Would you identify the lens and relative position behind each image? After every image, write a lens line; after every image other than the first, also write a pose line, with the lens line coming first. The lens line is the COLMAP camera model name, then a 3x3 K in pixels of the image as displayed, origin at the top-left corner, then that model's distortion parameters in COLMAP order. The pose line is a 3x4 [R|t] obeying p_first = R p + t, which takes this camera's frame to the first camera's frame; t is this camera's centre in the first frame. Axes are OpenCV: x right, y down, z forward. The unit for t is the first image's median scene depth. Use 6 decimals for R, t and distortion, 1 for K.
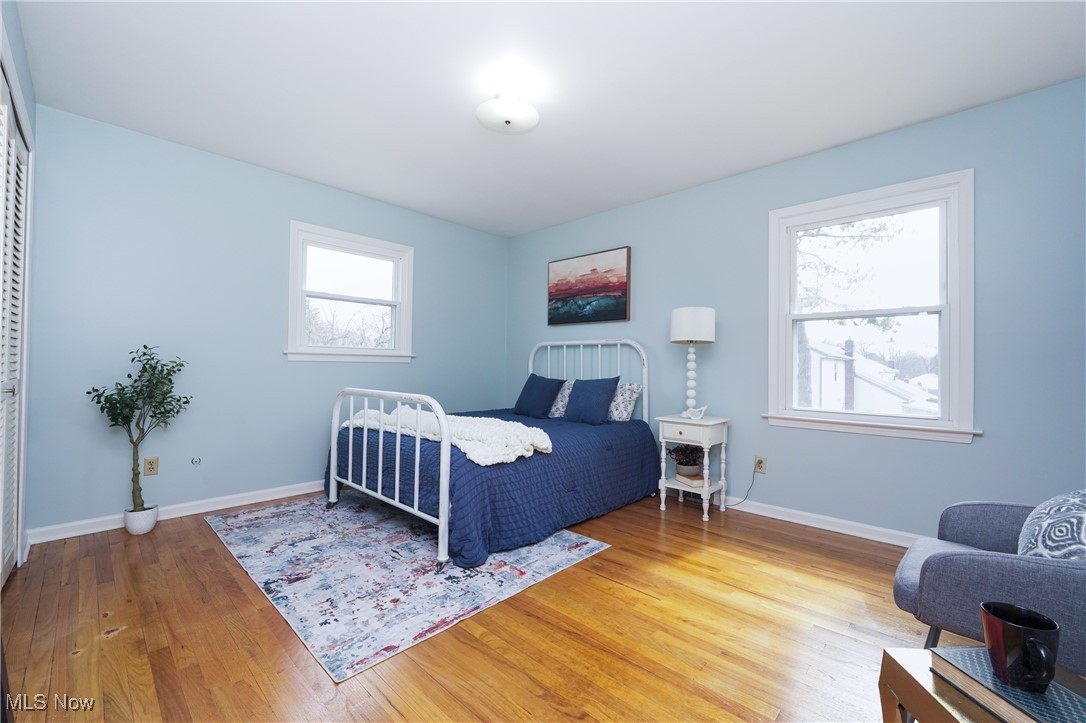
lens RADIAL K [[442.8, 0, 546.1], [0, 442.8, 363.2], [0, 0, 1]] dist [-0.008083, -0.001068]
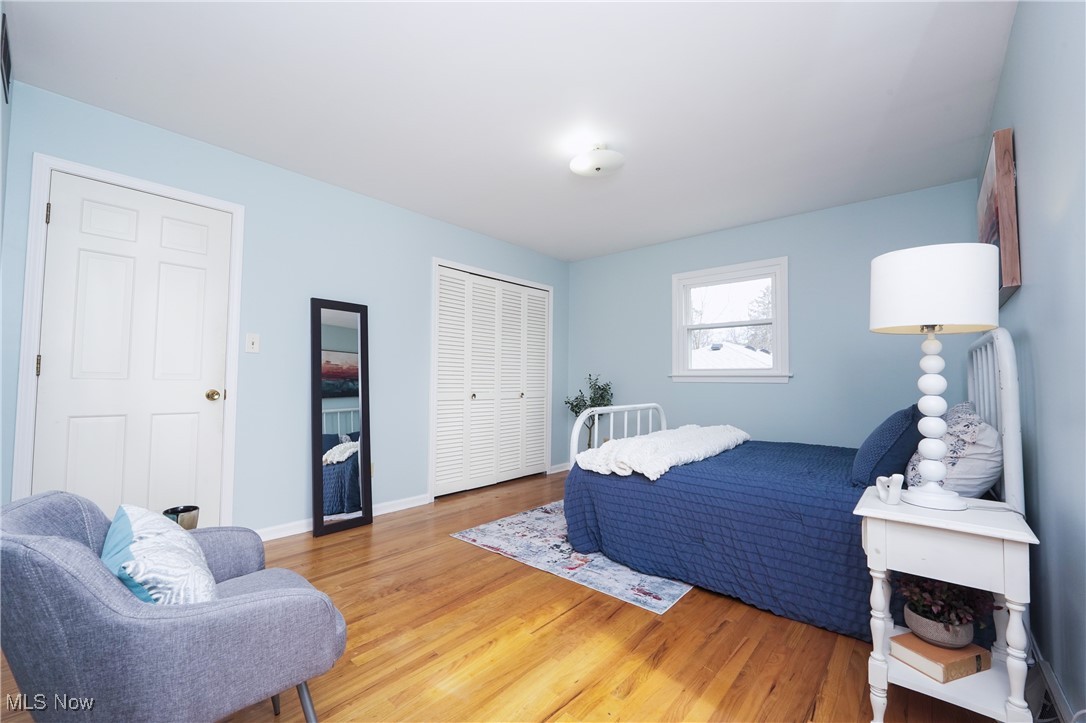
lens RADIAL K [[442.8, 0, 542.9], [0, 442.8, 362.1], [0, 0, 1]] dist [-0.008083, -0.001068]
pose [[0.037199, -0.054585, -0.997816, 1.132964], [-0.002303, 0.998500, -0.054708, 0.013715], [0.999305, 0.004333, 0.037017, 0.916626]]
